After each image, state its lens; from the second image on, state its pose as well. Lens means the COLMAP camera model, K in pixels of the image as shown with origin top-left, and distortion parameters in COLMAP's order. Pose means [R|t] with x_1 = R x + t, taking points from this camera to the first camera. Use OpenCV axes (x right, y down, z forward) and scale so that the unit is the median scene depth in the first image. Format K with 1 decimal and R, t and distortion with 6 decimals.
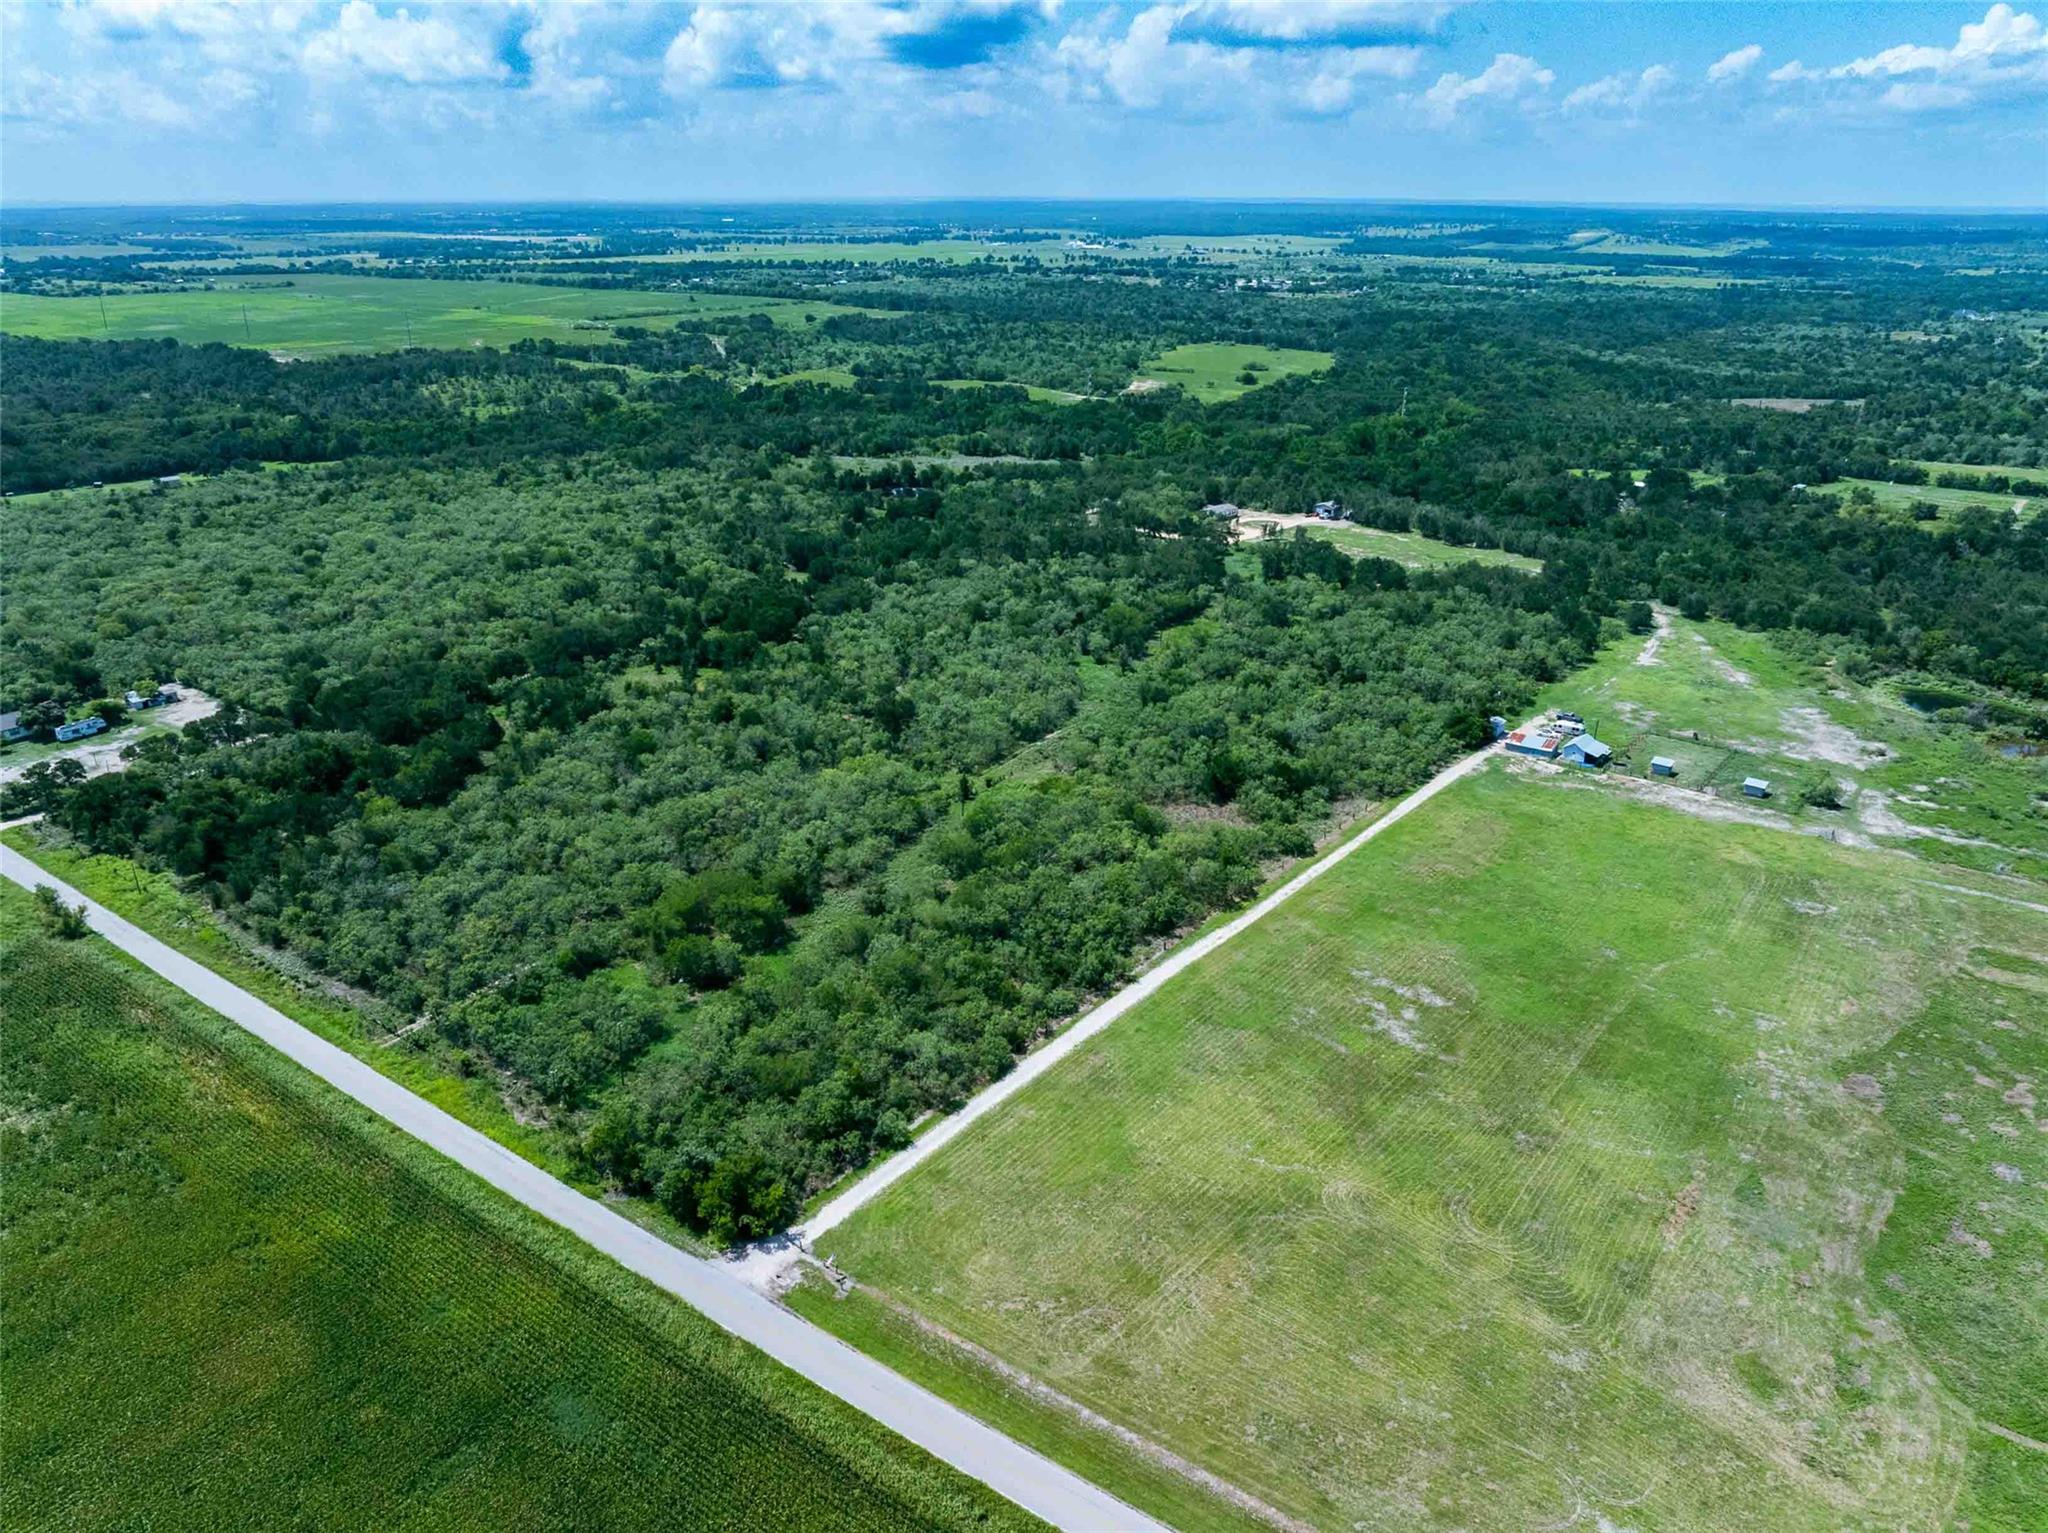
lens RADIAL K [[1421.9, 0, 1036.8], [0, 1421.9, 795.1], [0, 0, 1]] dist [-0.038761, 0.007892]
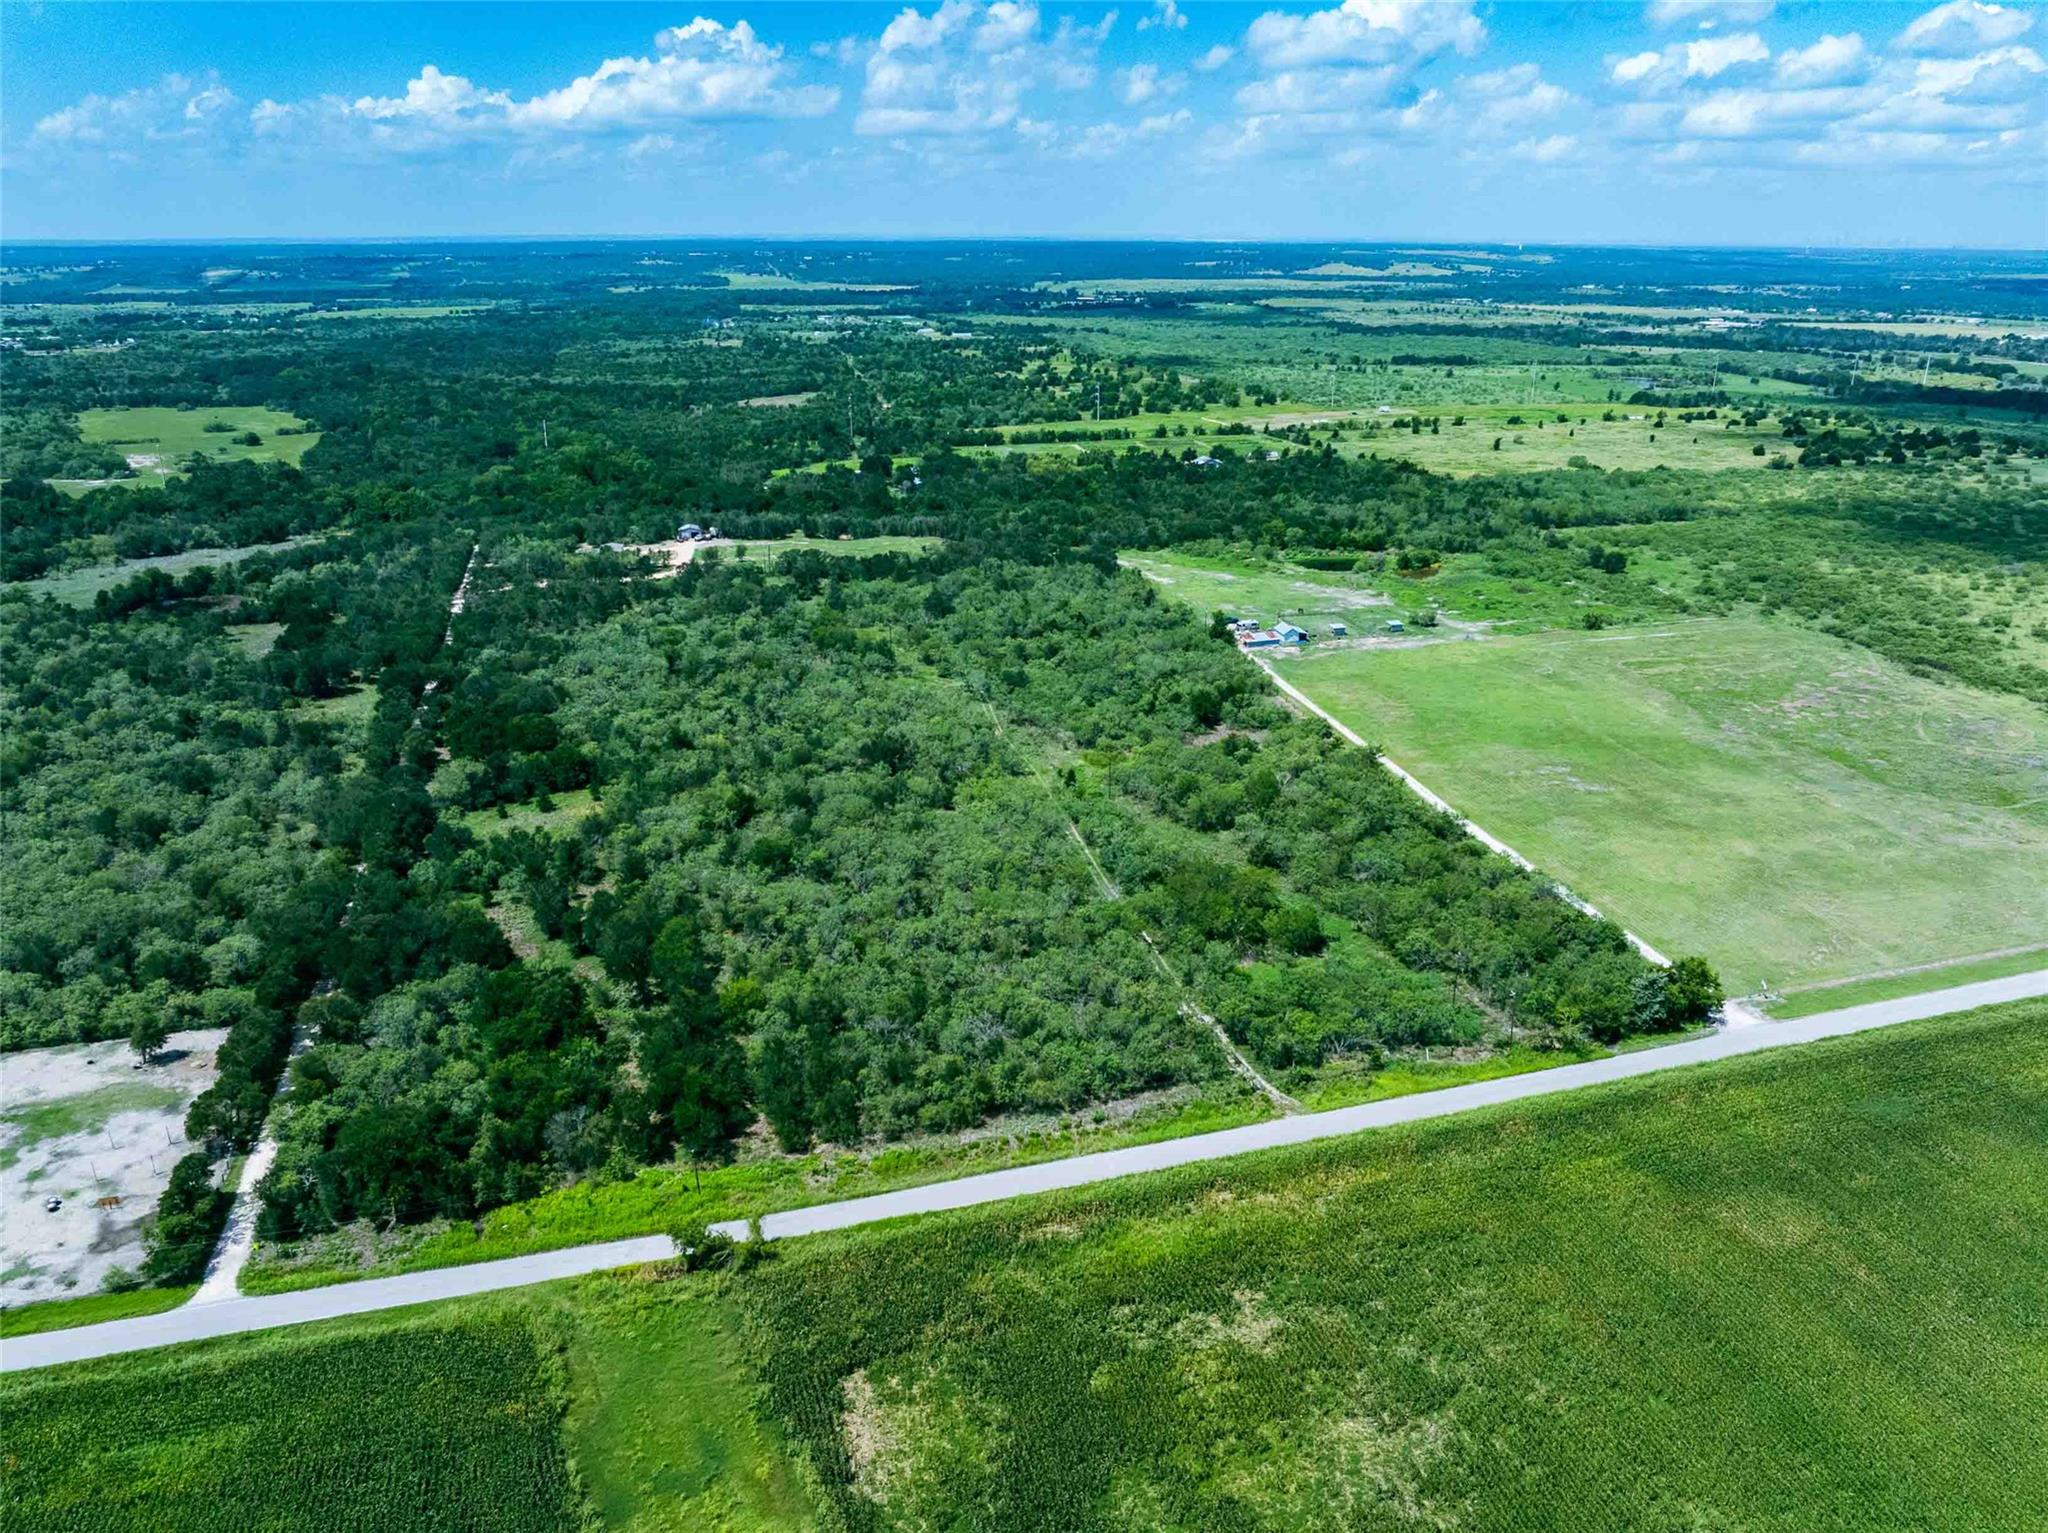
lens RADIAL K [[1433.8, 0, 1035.1], [0, 1433.8, 758.9], [0, 0, 1]] dist [-0.037193, -0.001787]
pose [[0.614142, -0.272723, 0.740576, -0.671180], [0.306399, 0.947179, 0.094717, -0.101441], [-0.727289, 0.168742, 0.665264, 0.238256]]
